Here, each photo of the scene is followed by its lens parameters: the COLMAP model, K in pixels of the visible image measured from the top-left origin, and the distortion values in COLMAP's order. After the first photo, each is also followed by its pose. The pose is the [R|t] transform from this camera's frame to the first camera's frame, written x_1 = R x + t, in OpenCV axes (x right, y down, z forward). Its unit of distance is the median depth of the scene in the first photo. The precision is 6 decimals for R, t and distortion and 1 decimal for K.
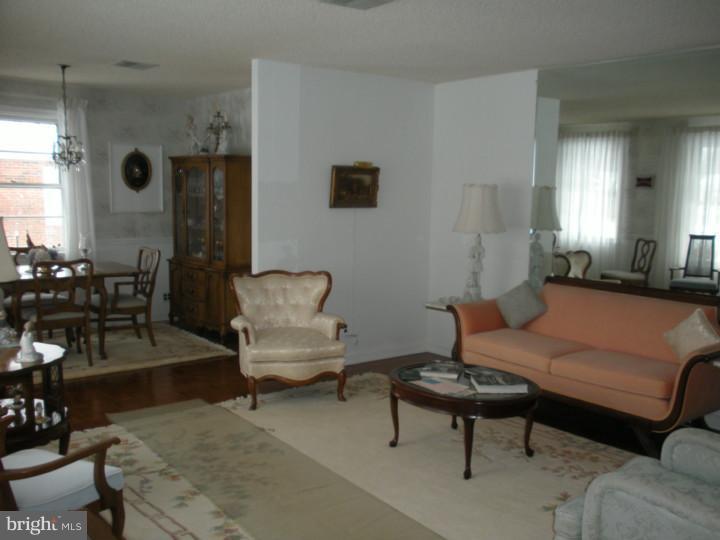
lens RADIAL K [[737.6, 0, 370.3], [0, 737.6, 274.0], [0, 0, 1]] dist [0.020065, 0.000000]
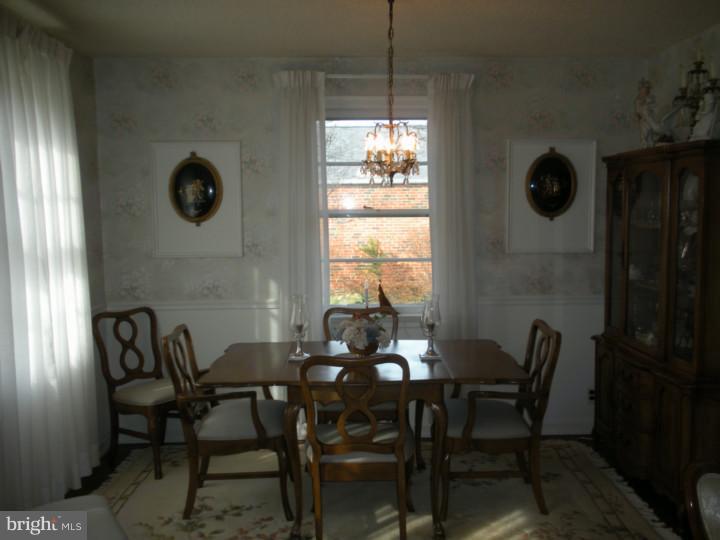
lens RADIAL K [[737.6, 0, 363.3], [0, 737.6, 272.0], [0, 0, 1]] dist [0.020065, 0.000000]
pose [[0.796531, 0.028208, -0.603940, -0.073863], [-0.050185, 0.998549, -0.019548, -0.050805], [0.602512, 0.045879, 0.796790, 0.445897]]
